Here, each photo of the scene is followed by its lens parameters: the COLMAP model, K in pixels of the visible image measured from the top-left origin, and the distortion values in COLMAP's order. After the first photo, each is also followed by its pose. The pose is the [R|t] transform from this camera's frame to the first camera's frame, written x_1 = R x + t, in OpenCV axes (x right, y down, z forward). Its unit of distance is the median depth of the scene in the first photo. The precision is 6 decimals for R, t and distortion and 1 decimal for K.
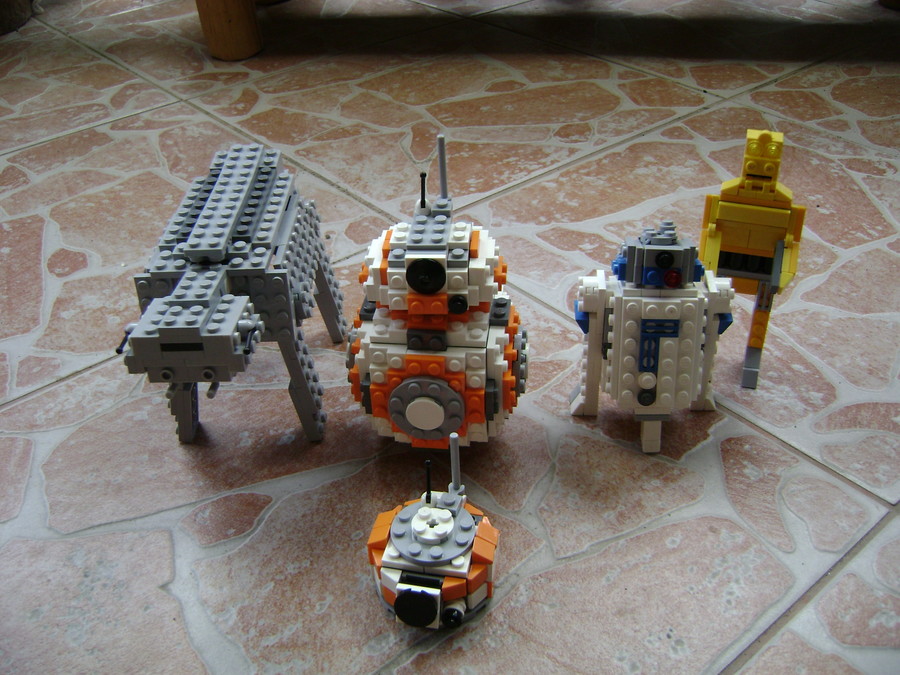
lens RADIAL K [[923.7, 0, 447.3], [0, 923.7, 334.1], [0, 0, 1]] dist [-0.171270, 0.102168]
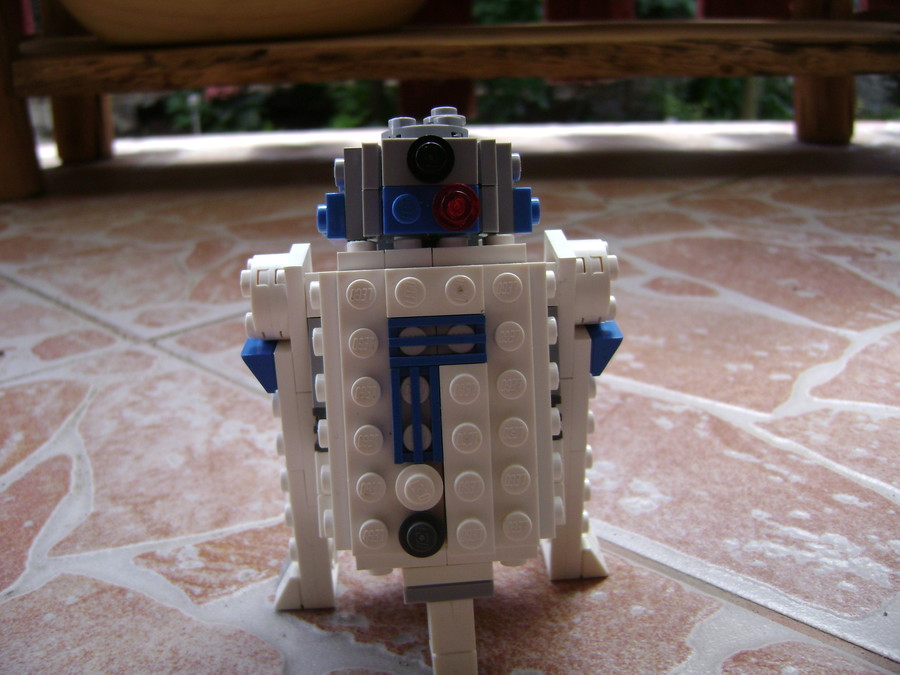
lens RADIAL K [[918.5, 0, 450.0], [0, 918.5, 337.5], [0, 0, 1]] dist [-0.176359, 0.098692]
pose [[0.994932, -0.023755, 0.097702, 0.093577], [0.050374, 0.958715, -0.279872, 0.053039], [-0.087020, 0.283375, 0.955053, 0.378608]]
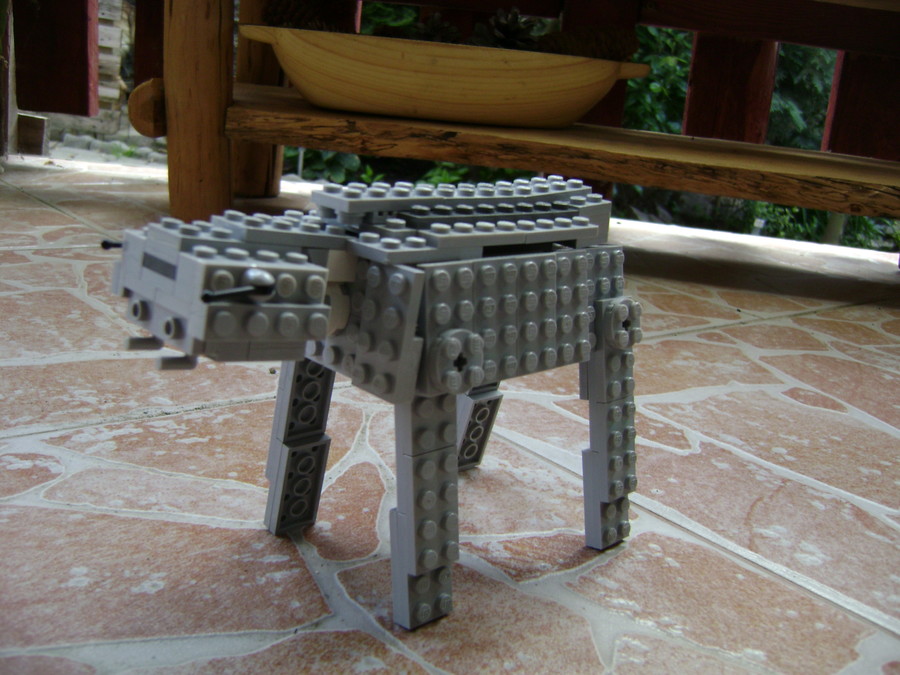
lens RADIAL K [[921.7, 0, 450.2], [0, 921.7, 336.3], [0, 0, 1]] dist [-0.173146, 0.102036]
pose [[0.990806, 0.129937, 0.037684, -0.018252], [-0.109679, 0.934526, -0.338574, 0.089437], [-0.079210, 0.331328, 0.940185, 0.259849]]
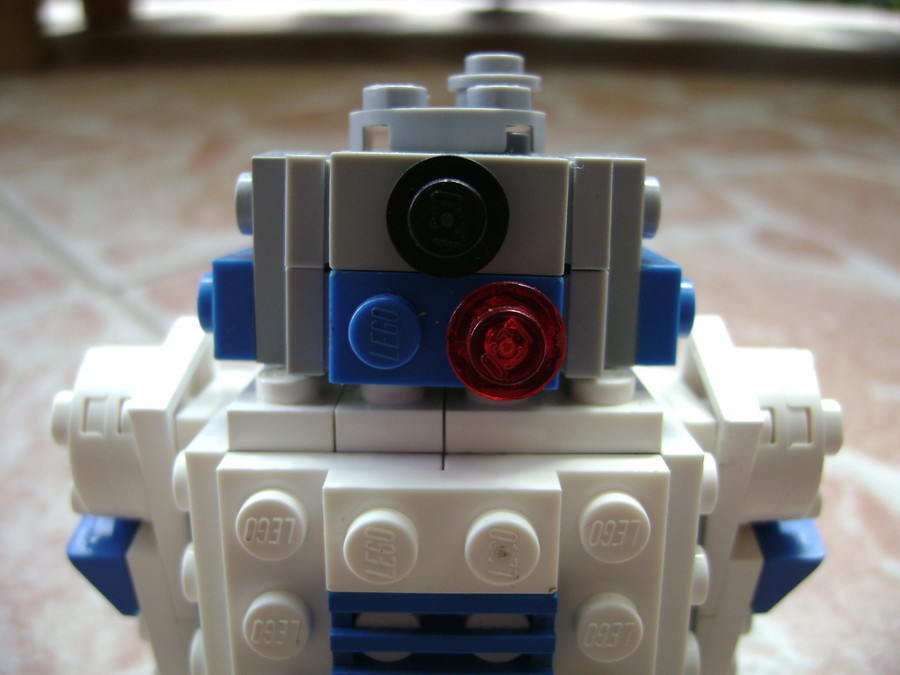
lens RADIAL K [[905.5, 0, 447.1], [0, 905.5, 338.8], [0, 0, 1]] dist [-0.165854, 0.089726]
pose [[0.998893, 0.022850, 0.041108, 0.108272], [-0.017152, 0.990835, -0.133981, -0.028291], [-0.043793, 0.133128, 0.990131, 0.495406]]
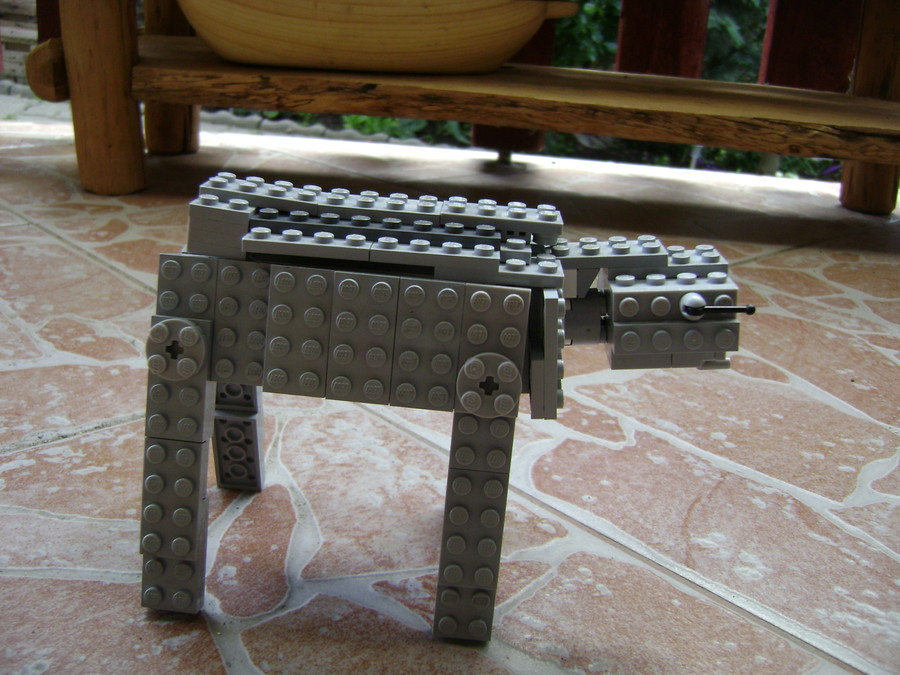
lens RADIAL K [[923.7, 0, 447.3], [0, 923.7, 334.1], [0, 0, 1]] dist [-0.171270, 0.102168]
pose [[0.991999, 0.078016, 0.099253, -0.001542], [-0.048843, 0.962150, -0.268106, 0.034268], [-0.116413, 0.261114, 0.958263, 0.281787]]
